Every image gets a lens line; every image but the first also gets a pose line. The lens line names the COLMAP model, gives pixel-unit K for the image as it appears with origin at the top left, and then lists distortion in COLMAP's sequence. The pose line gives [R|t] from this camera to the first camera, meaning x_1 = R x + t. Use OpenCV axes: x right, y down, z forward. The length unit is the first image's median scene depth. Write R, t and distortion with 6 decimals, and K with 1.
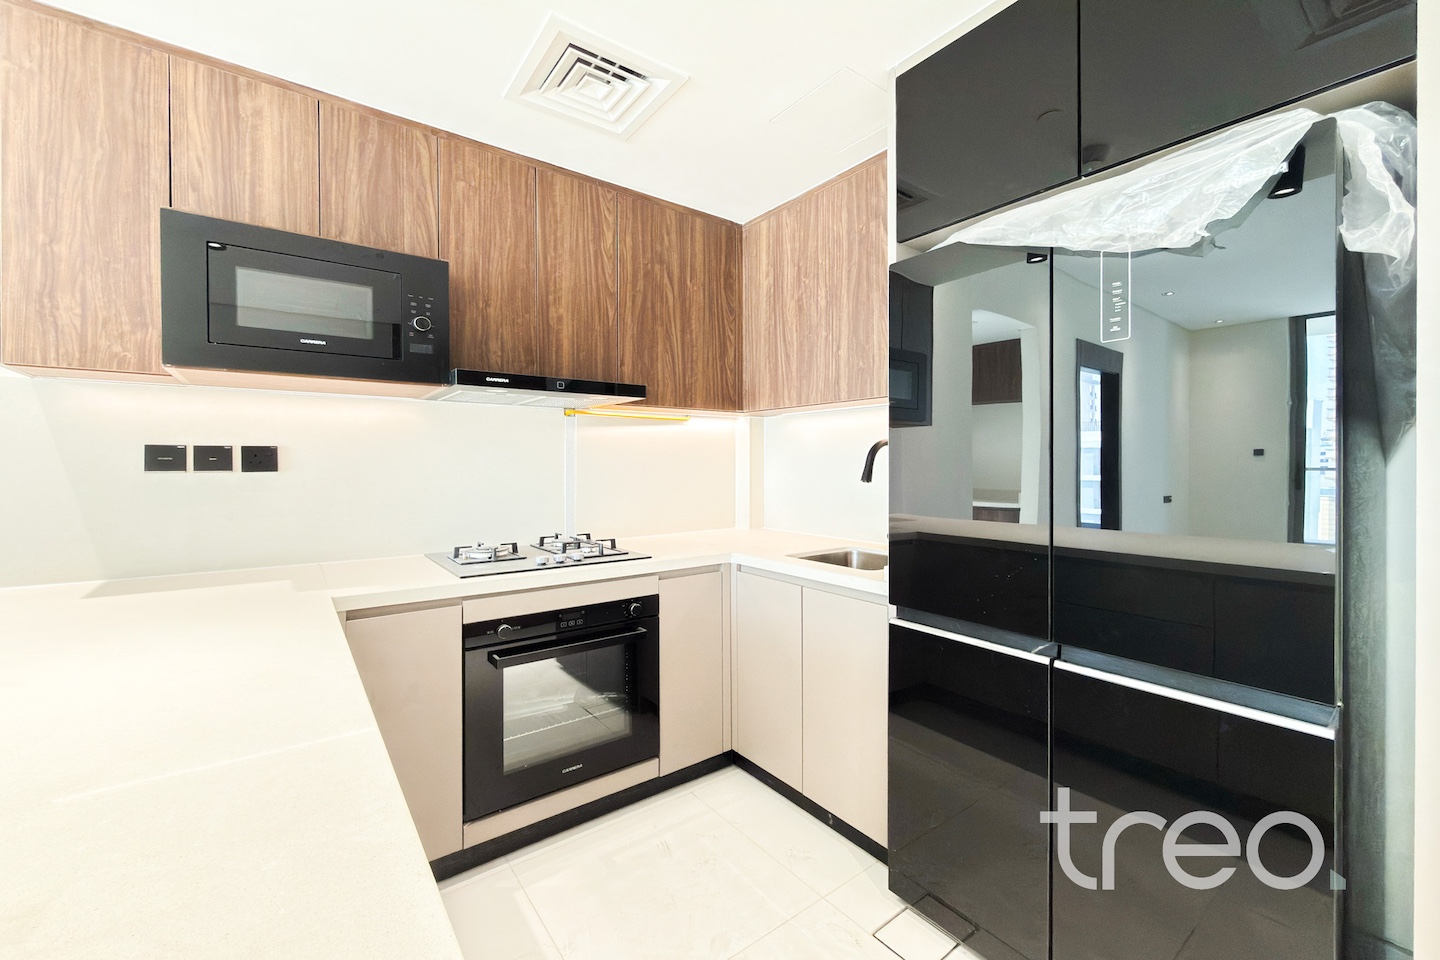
lens RADIAL K [[586.2, 0, 724.5], [0, 586.2, 469.0], [0, 0, 1]] dist [-0.002897, 0.000067]
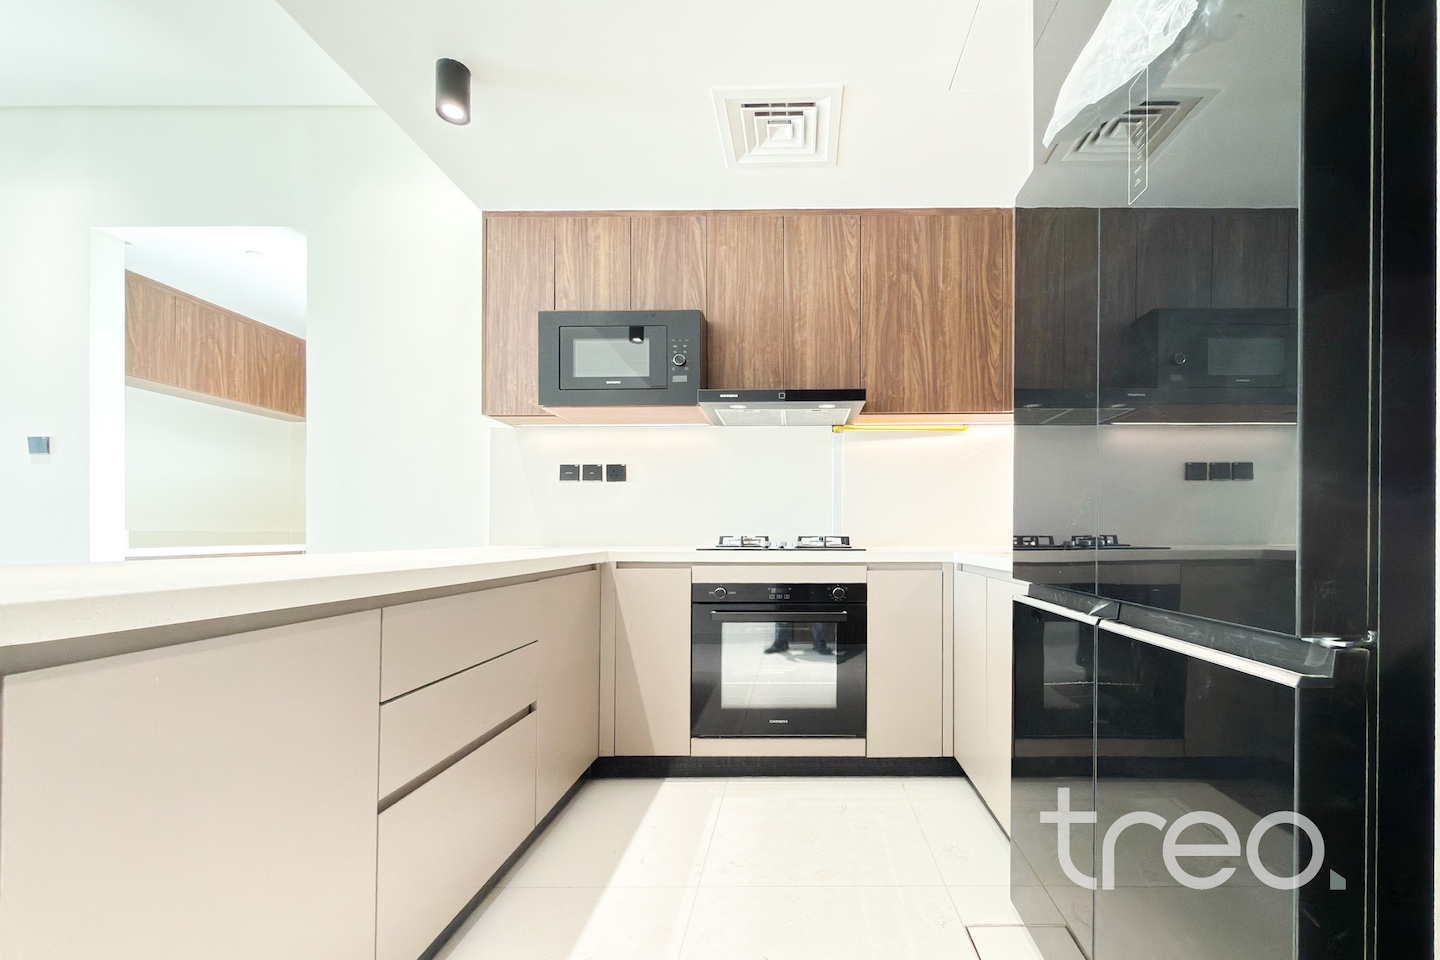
lens RADIAL K [[586.2, 0, 748.2], [0, 586.2, 522.1], [0, 0, 1]] dist [-0.002897, 0.000067]
pose [[0.791616, 0.000428, -0.611019, 0.366814], [-0.002017, 0.999996, -0.001913, 0.106936], [0.611016, 0.002747, 0.791614, 0.036068]]
